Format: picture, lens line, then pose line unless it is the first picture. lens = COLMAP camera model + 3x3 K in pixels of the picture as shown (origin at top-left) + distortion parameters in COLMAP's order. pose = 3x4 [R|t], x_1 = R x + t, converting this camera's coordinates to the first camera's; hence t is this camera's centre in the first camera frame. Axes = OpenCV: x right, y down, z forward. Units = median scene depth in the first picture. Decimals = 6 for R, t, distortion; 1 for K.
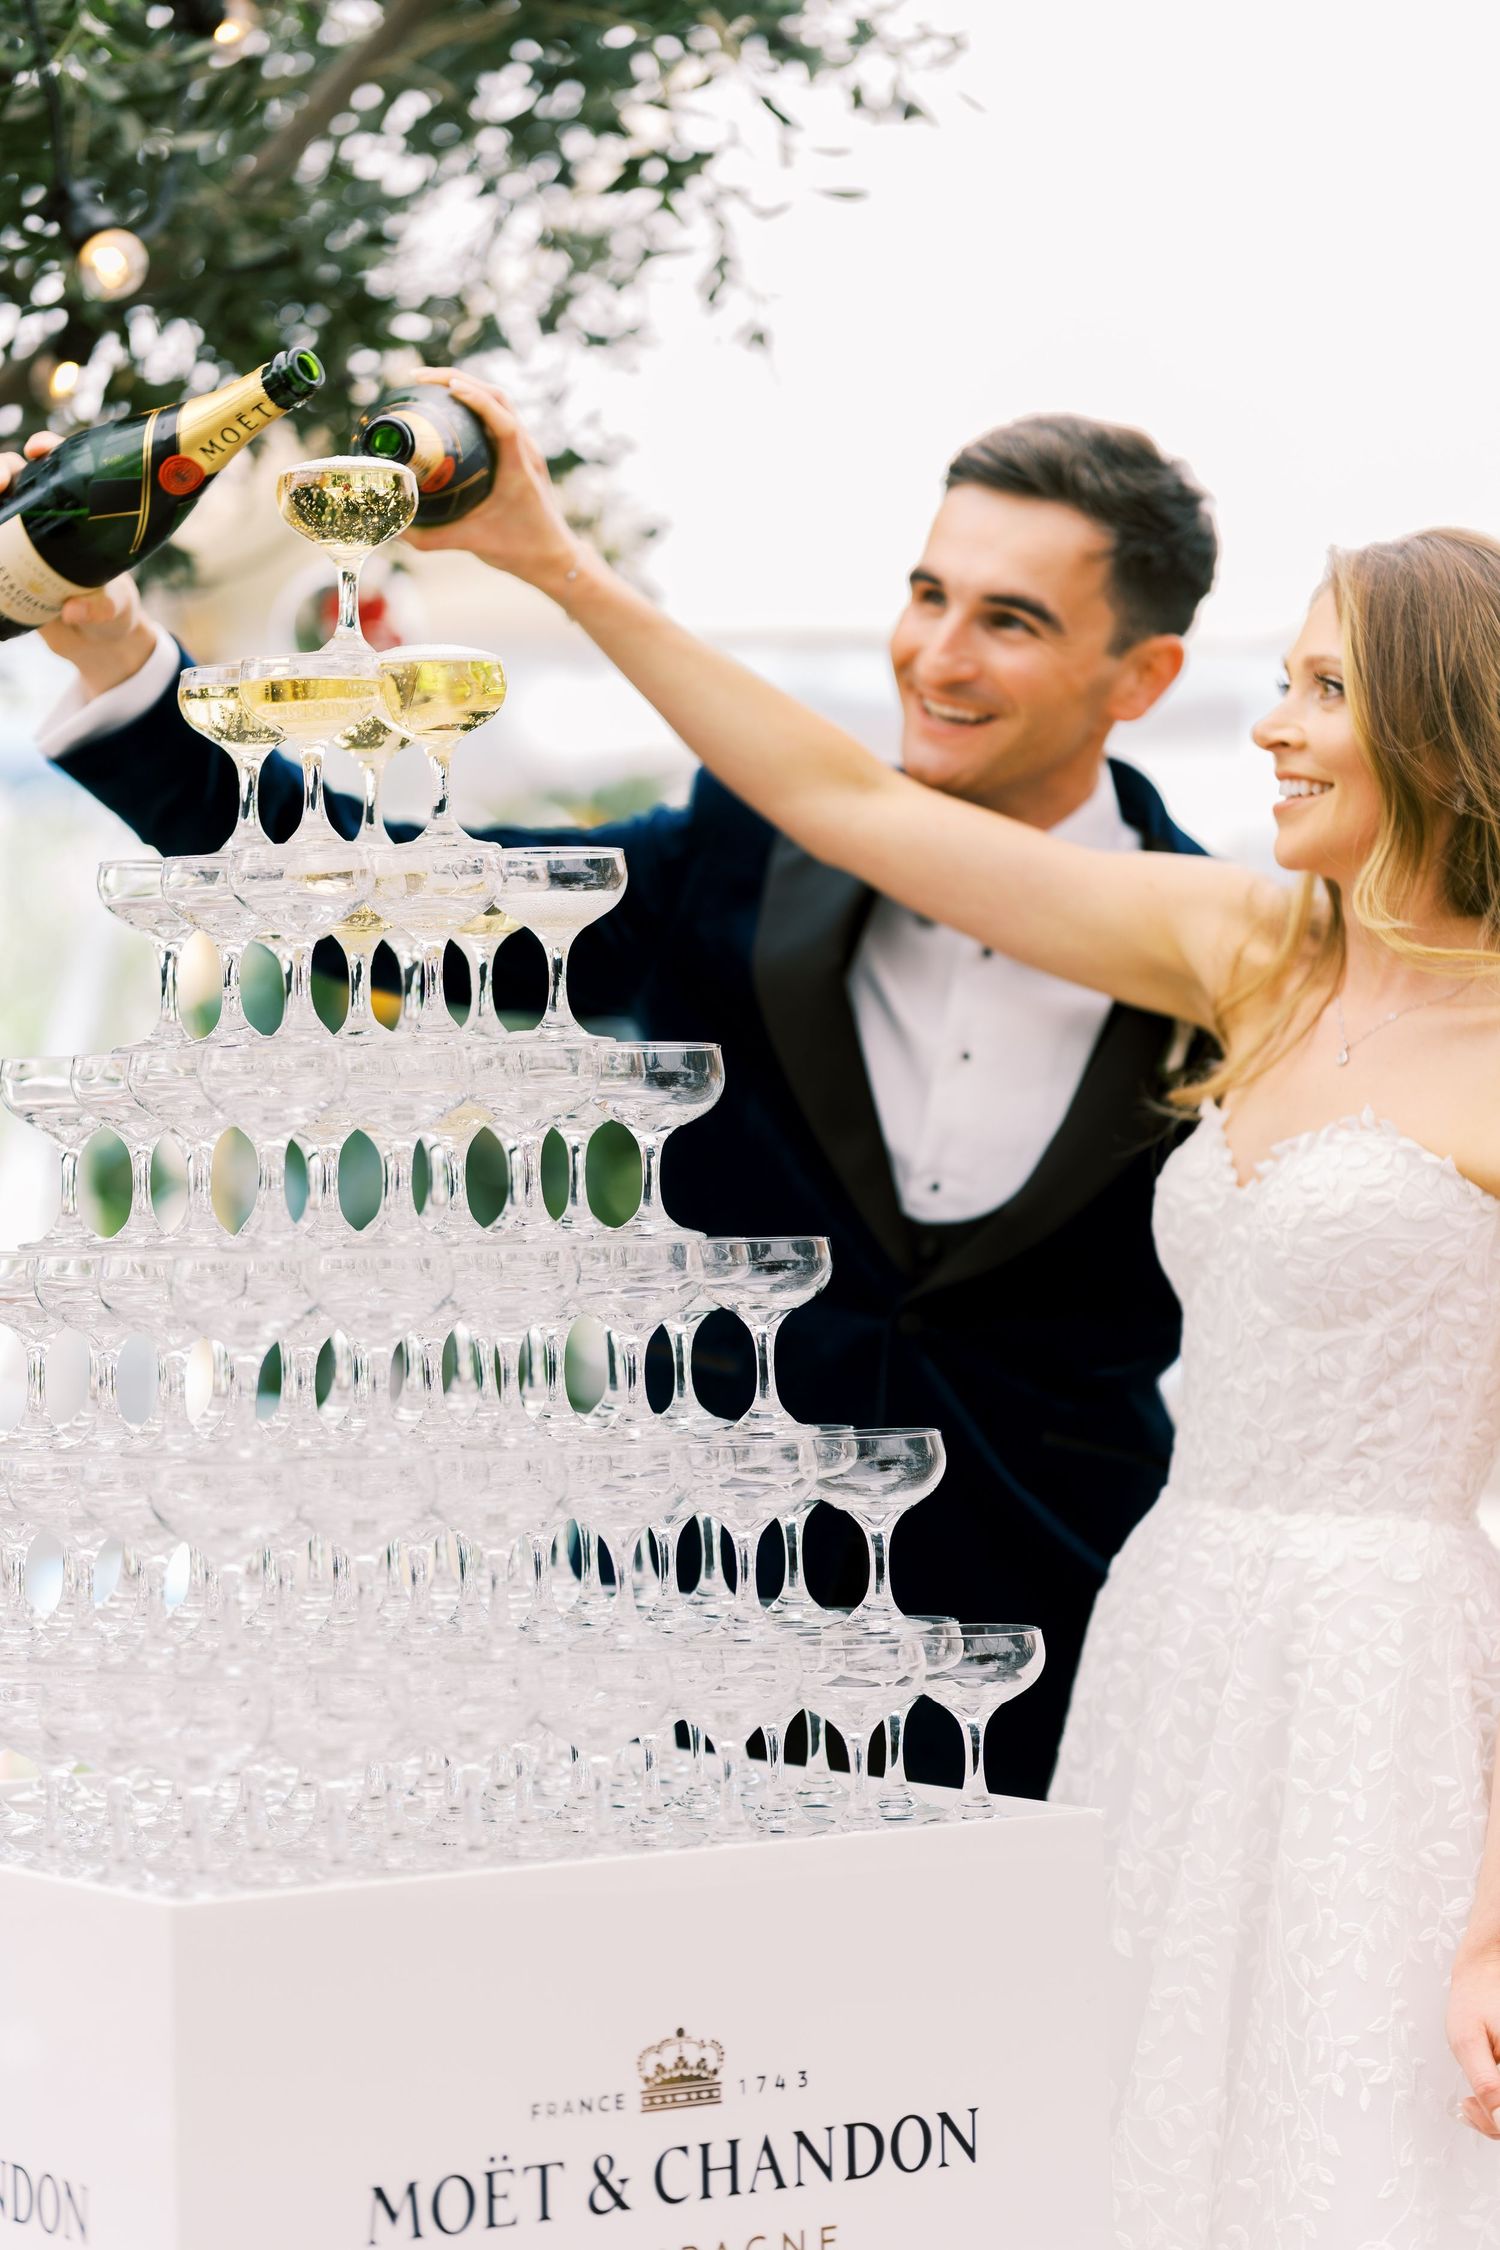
lens RADIAL K [[5673.9, 0, 750.0], [0, 5673.9, 1125.0], [0, 0, 1]] dist [0.494437, -2.885404]
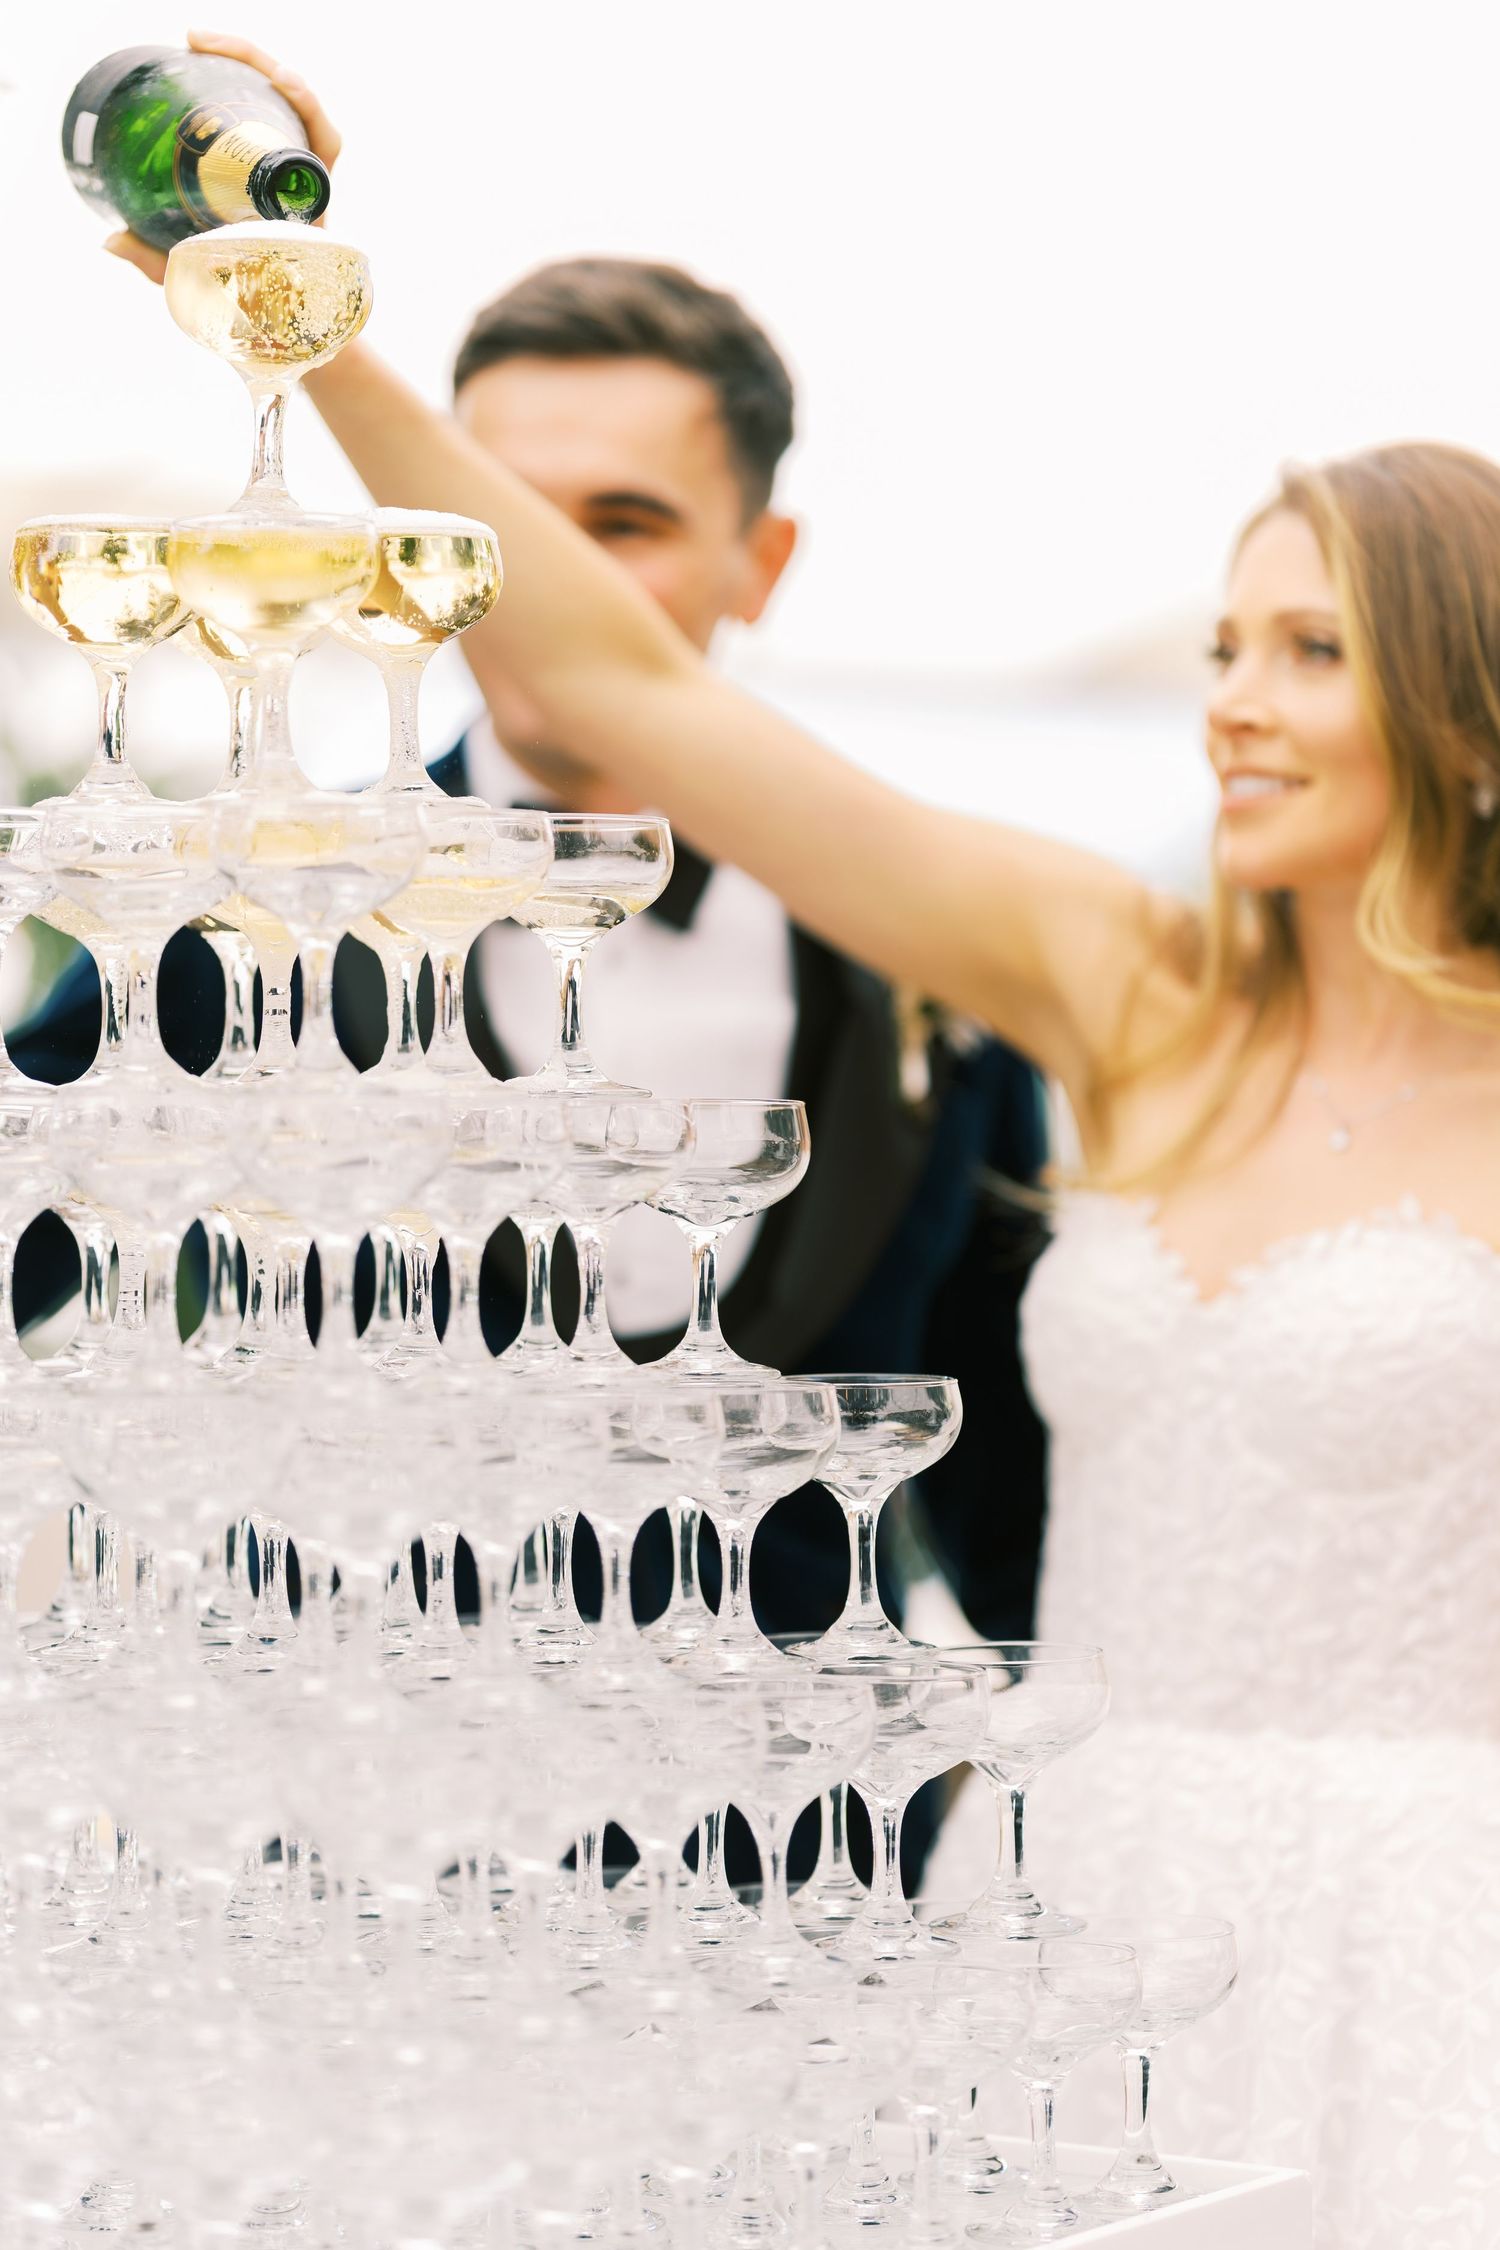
lens RADIAL K [[5673.9, 0, 750.0], [0, 5673.9, 1125.0], [0, 0, 1]] dist [0.494437, -2.885404]
pose [[0.929231, 0.009002, 0.369389, -0.254977], [-0.000198, 0.999715, -0.023864, 0.005103], [-0.369499, 0.022102, 0.928968, 0.324745]]
